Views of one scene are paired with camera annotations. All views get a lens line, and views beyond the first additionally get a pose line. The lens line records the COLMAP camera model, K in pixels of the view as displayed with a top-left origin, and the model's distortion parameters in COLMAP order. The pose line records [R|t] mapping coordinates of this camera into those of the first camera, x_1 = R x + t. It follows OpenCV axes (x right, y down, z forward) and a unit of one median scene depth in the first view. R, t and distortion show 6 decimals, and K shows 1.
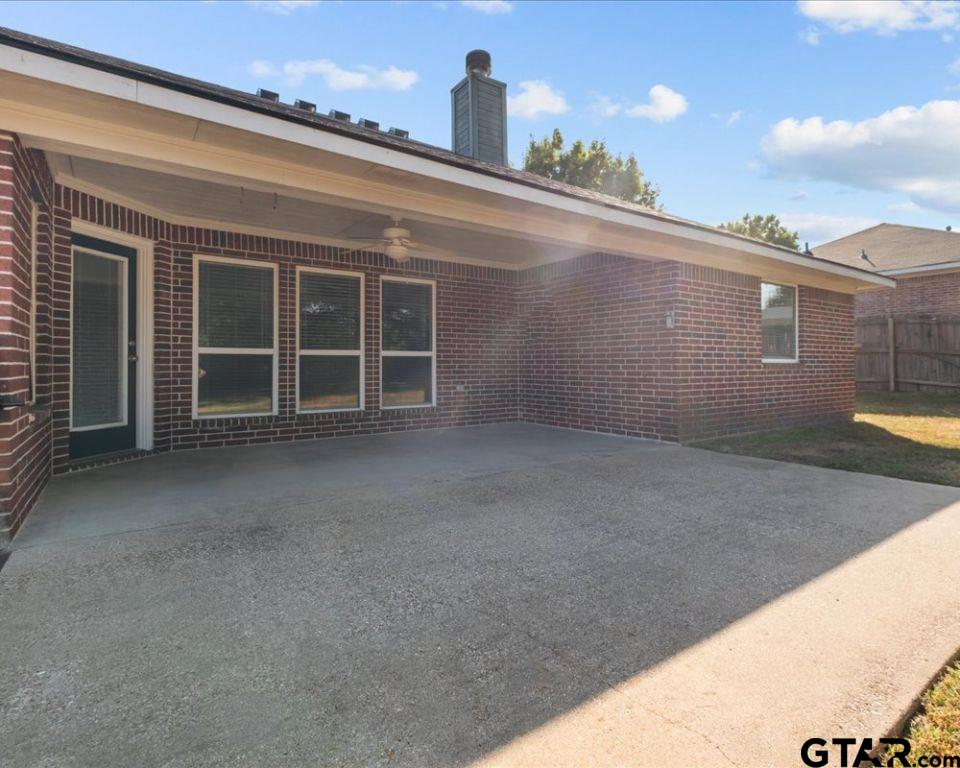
lens RADIAL K [[505.6, 0, 480.0], [0, 505.6, 389.9], [0, 0, 1]] dist [-0.001316, -0.002827]
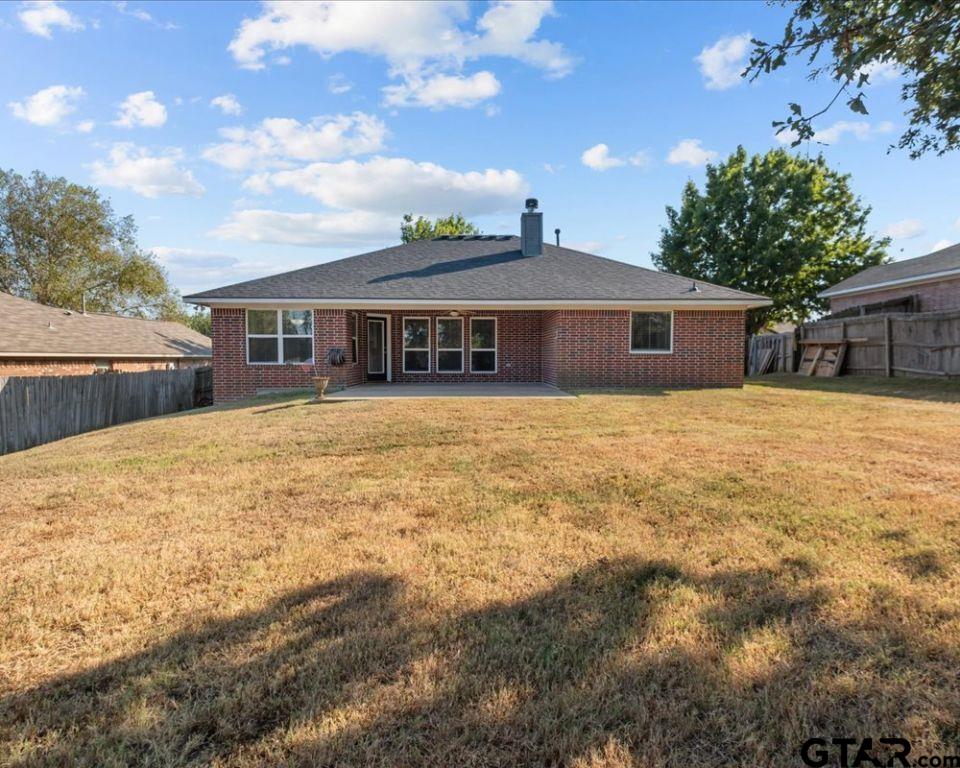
lens RADIAL K [[505.6, 0, 480.0], [0, 505.6, 389.9], [0, 0, 1]] dist [-0.001316, -0.002827]
pose [[0.811731, 0.044253, -0.582353, 1.141860], [-0.028870, 0.998947, 0.035668, 0.028878], [0.583318, -0.012140, 0.812153, -0.847312]]
